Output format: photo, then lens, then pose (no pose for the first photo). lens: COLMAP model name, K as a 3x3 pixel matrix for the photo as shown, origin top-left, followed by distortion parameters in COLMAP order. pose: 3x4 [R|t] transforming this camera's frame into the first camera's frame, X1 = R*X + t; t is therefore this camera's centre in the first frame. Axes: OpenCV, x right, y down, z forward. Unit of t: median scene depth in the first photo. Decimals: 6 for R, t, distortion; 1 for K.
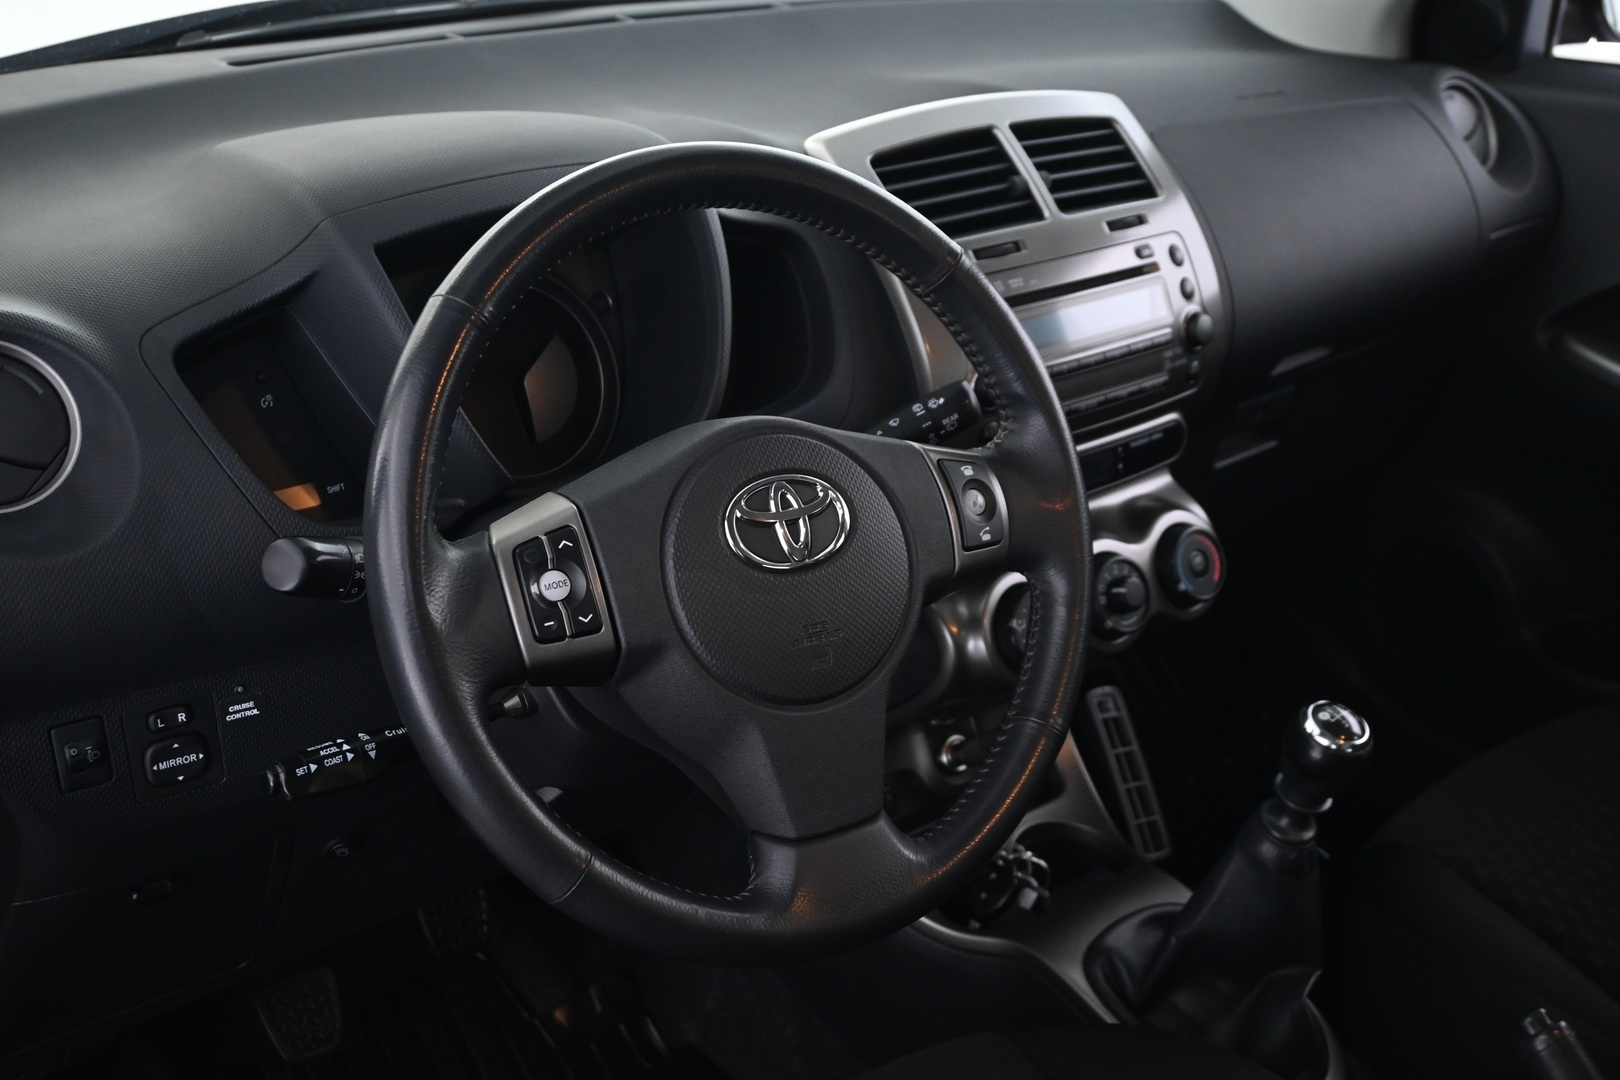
lens RADIAL K [[1696.0, 0, 810.0], [0, 1696.0, 540.0], [0, 0, 1]] dist [-0.000655, 0.018421]
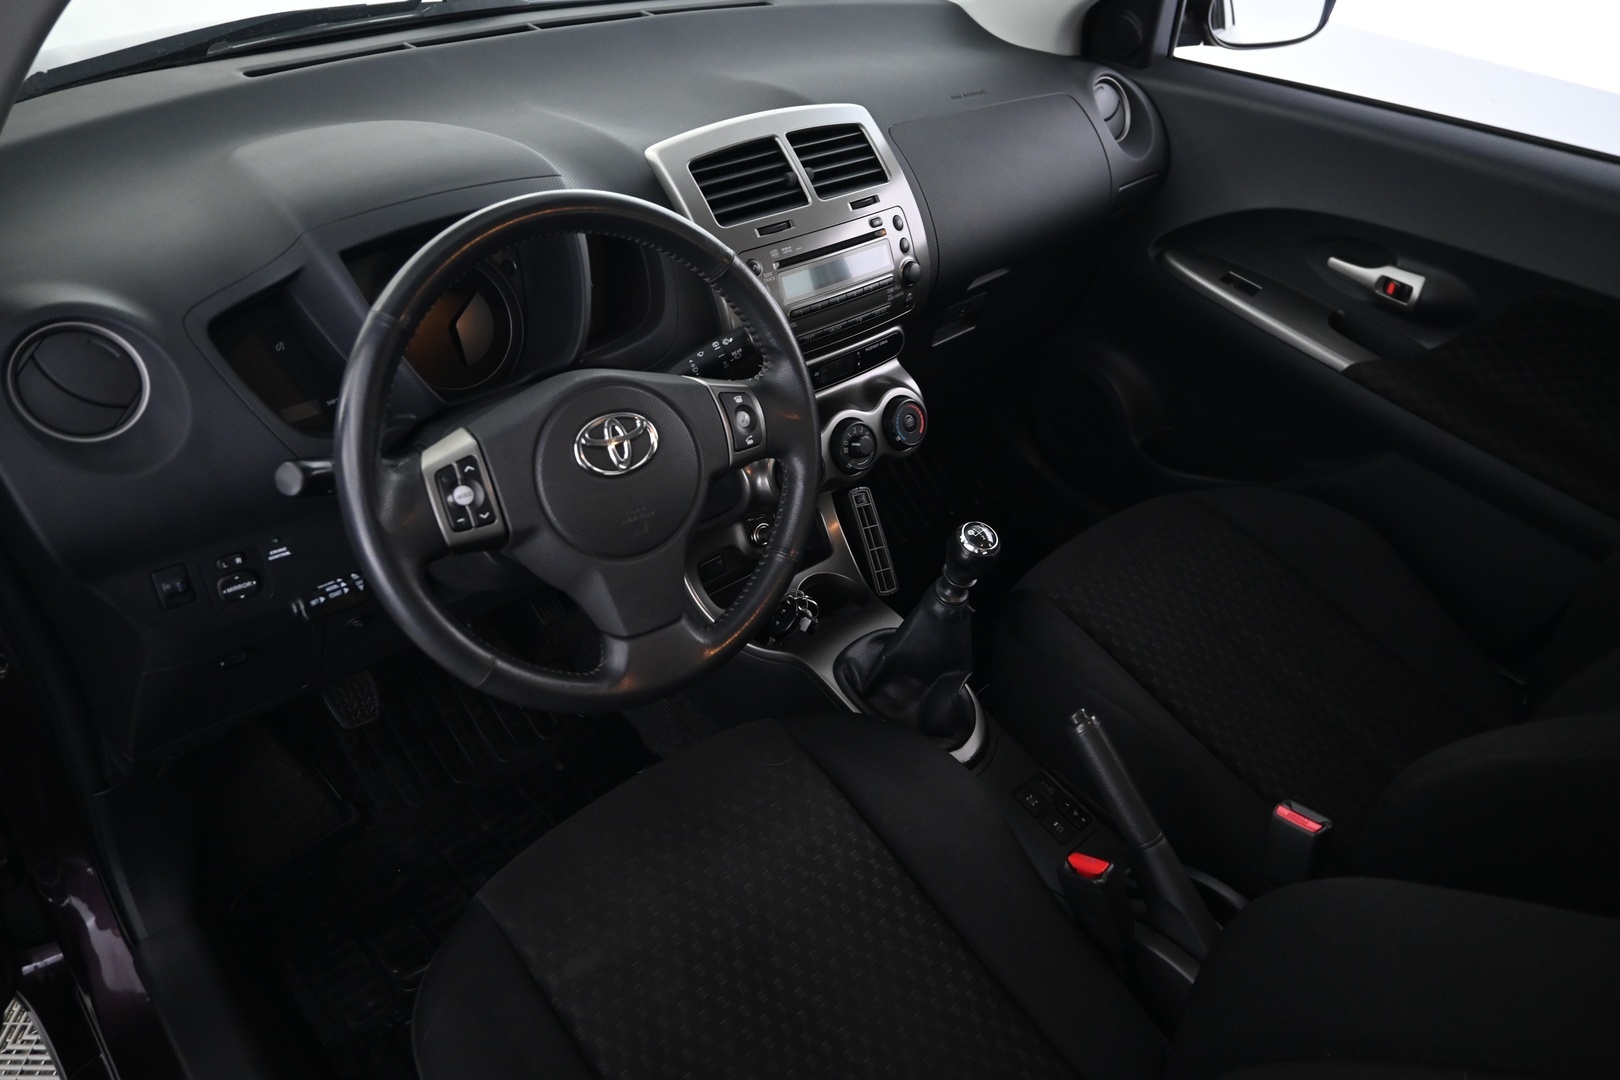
lens RADIAL K [[1122.8, 0, 810.0], [0, 1122.8, 540.0], [0, 0, 1]] dist [0.004598, 0.003121]
pose [[0.997778, -0.010066, 0.065856, 0.077146], [-0.003940, 0.977872, 0.209167, -0.113891], [-0.066504, -0.208962, 0.975660, -0.043942]]
